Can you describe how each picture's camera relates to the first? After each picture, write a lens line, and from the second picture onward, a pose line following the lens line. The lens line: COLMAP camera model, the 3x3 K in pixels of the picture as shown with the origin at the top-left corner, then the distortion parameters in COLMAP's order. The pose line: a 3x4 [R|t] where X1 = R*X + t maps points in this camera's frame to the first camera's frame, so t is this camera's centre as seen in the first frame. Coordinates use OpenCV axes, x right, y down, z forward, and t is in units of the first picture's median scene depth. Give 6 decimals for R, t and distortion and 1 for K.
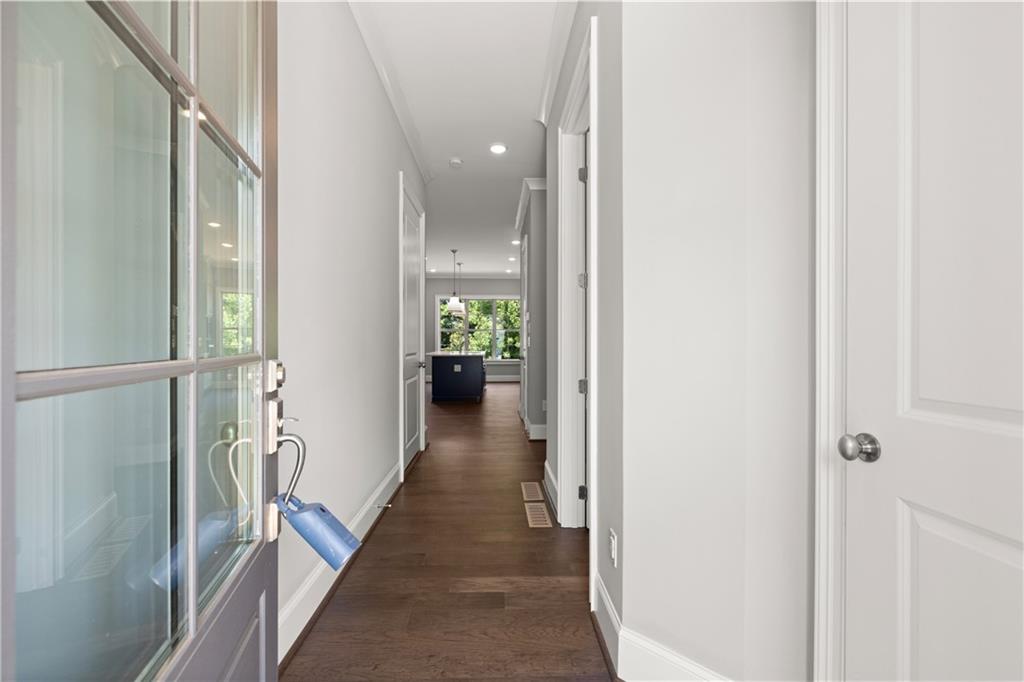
lens RADIAL K [[429.2, 0, 512.6], [0, 429.2, 341.2], [0, 0, 1]] dist [-0.000146, -0.000001]
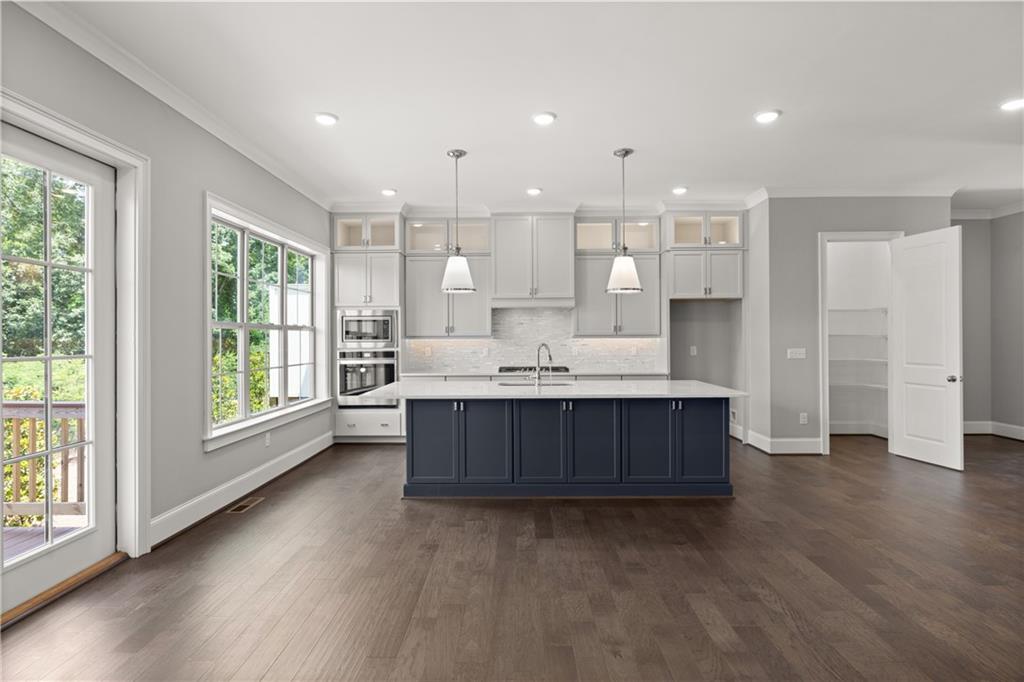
lens RADIAL K [[512.0, 0, 512.4], [0, 512.0, 340.4], [0, 0, 1]] dist [0.001286, 0.000066]
pose [[0.056830, -0.002894, 0.998380, -0.205884], [0.004863, 0.999985, 0.002622, -0.006276], [-0.998372, 0.004706, 0.056843, 0.336078]]
